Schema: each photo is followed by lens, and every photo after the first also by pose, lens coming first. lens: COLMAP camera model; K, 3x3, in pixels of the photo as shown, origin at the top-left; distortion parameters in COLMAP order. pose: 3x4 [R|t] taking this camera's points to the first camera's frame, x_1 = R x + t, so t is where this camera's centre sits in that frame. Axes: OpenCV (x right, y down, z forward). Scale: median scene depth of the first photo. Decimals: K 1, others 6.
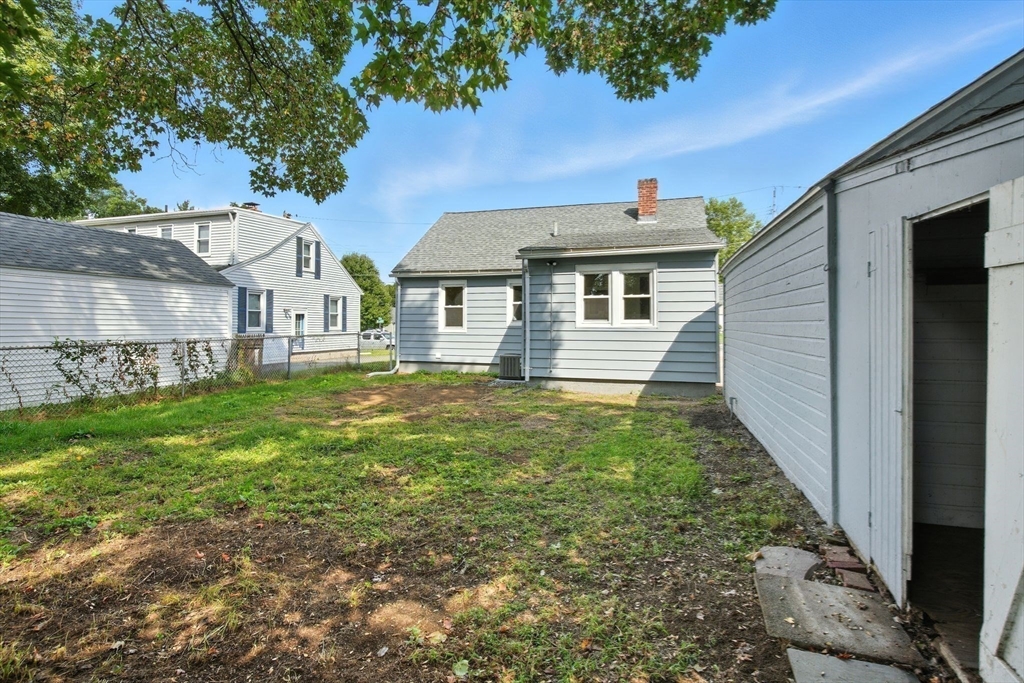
lens RADIAL K [[494.9, 0, 509.9], [0, 494.9, 330.6], [0, 0, 1]] dist [-0.009375, 0.004248]
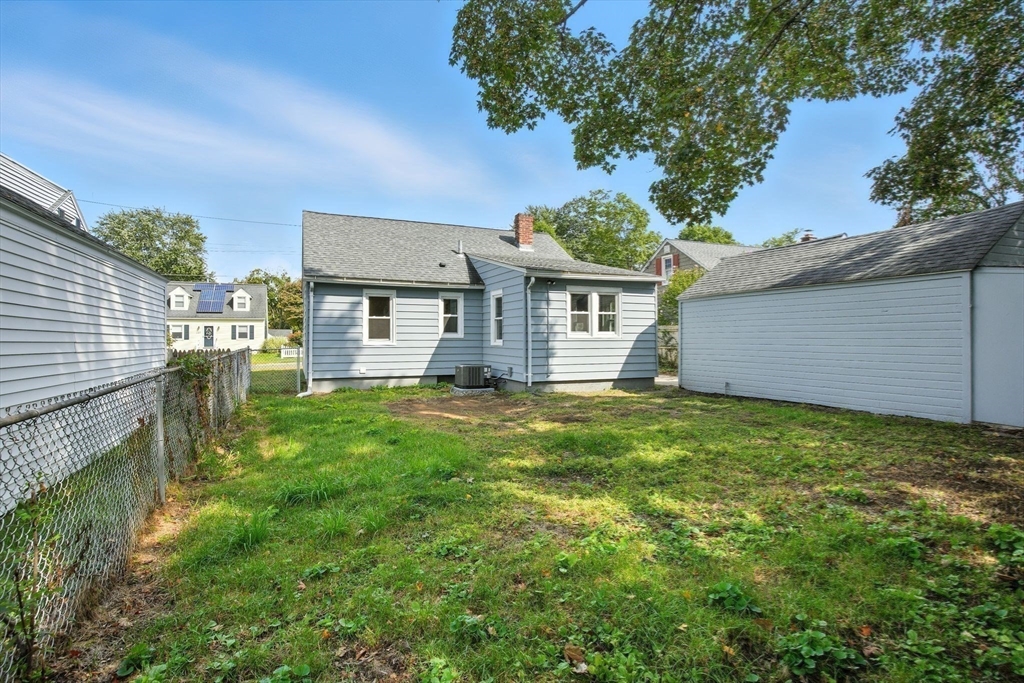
lens RADIAL K [[494.9, 0, 508.8], [0, 494.9, 341.7], [0, 0, 1]] dist [-0.009375, 0.004248]
pose [[0.780487, -0.005834, 0.625145, -0.529242], [0.012273, 0.999907, -0.005991, 0.005884], [-0.625052, 0.012348, 0.780486, 0.118514]]
